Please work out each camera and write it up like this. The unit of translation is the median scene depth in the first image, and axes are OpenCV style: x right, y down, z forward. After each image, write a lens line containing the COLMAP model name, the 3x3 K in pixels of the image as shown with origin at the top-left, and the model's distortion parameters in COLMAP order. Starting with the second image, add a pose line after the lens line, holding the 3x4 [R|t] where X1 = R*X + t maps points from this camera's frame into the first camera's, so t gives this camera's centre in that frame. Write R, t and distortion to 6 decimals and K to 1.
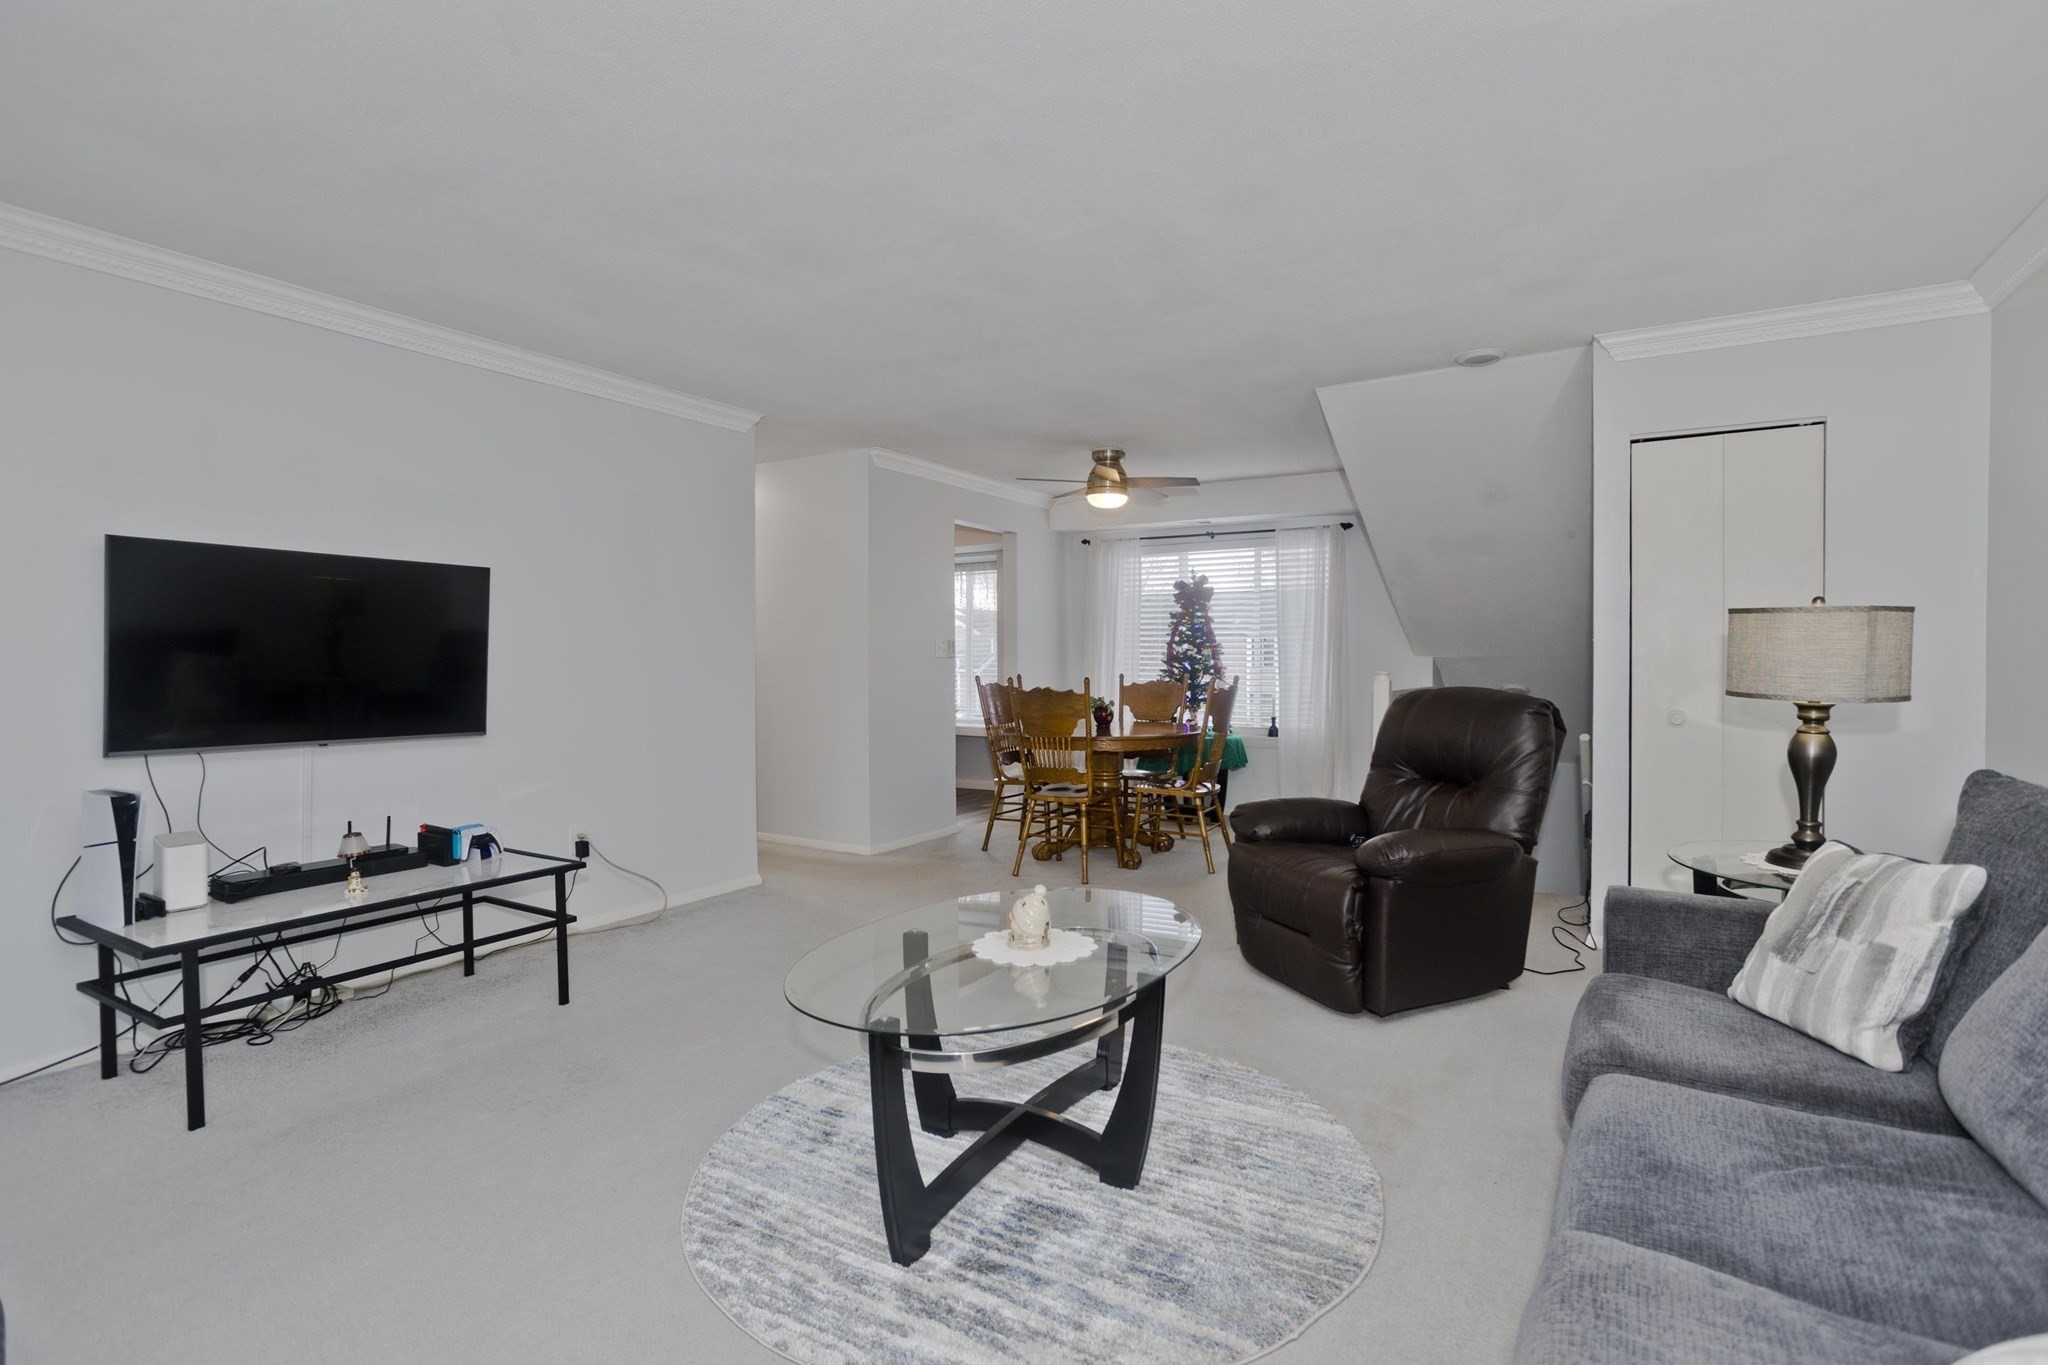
lens RADIAL K [[1009.6, 0, 1028.7], [0, 1009.6, 680.5], [0, 0, 1]] dist [-0.042022, 0.022879]
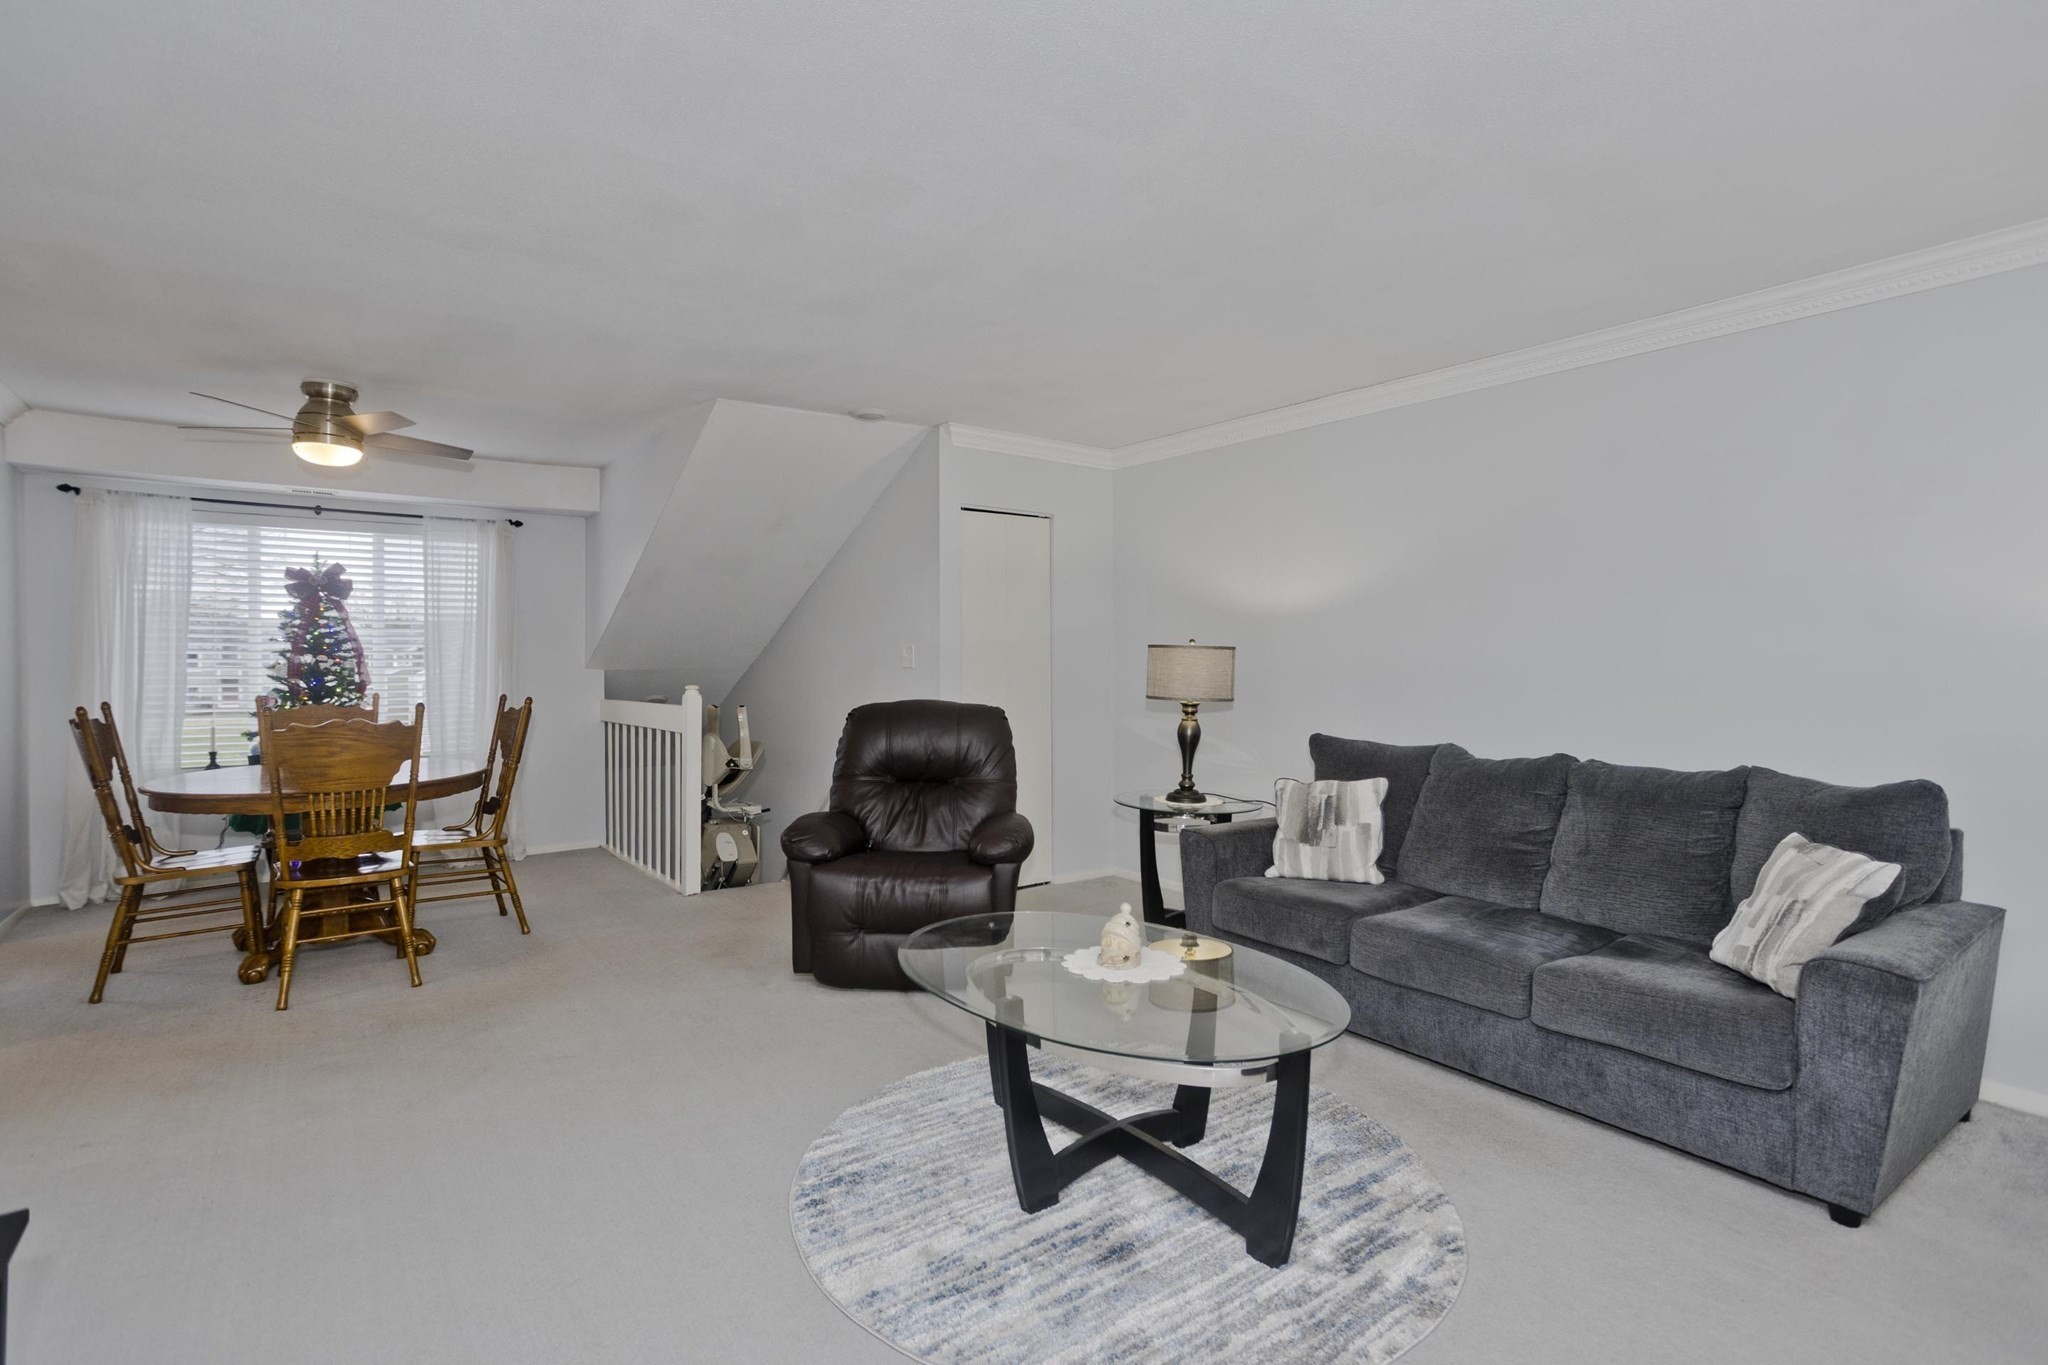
lens RADIAL K [[1009.6, 0, 1031.1], [0, 1009.6, 670.0], [0, 0, 1]] dist [-0.042022, 0.022879]
pose [[0.370388, -0.005714, 0.928860, -0.573628], [0.018273, 0.999832, -0.001136, -0.022617], [-0.928697, 0.017394, 0.370430, 0.403946]]
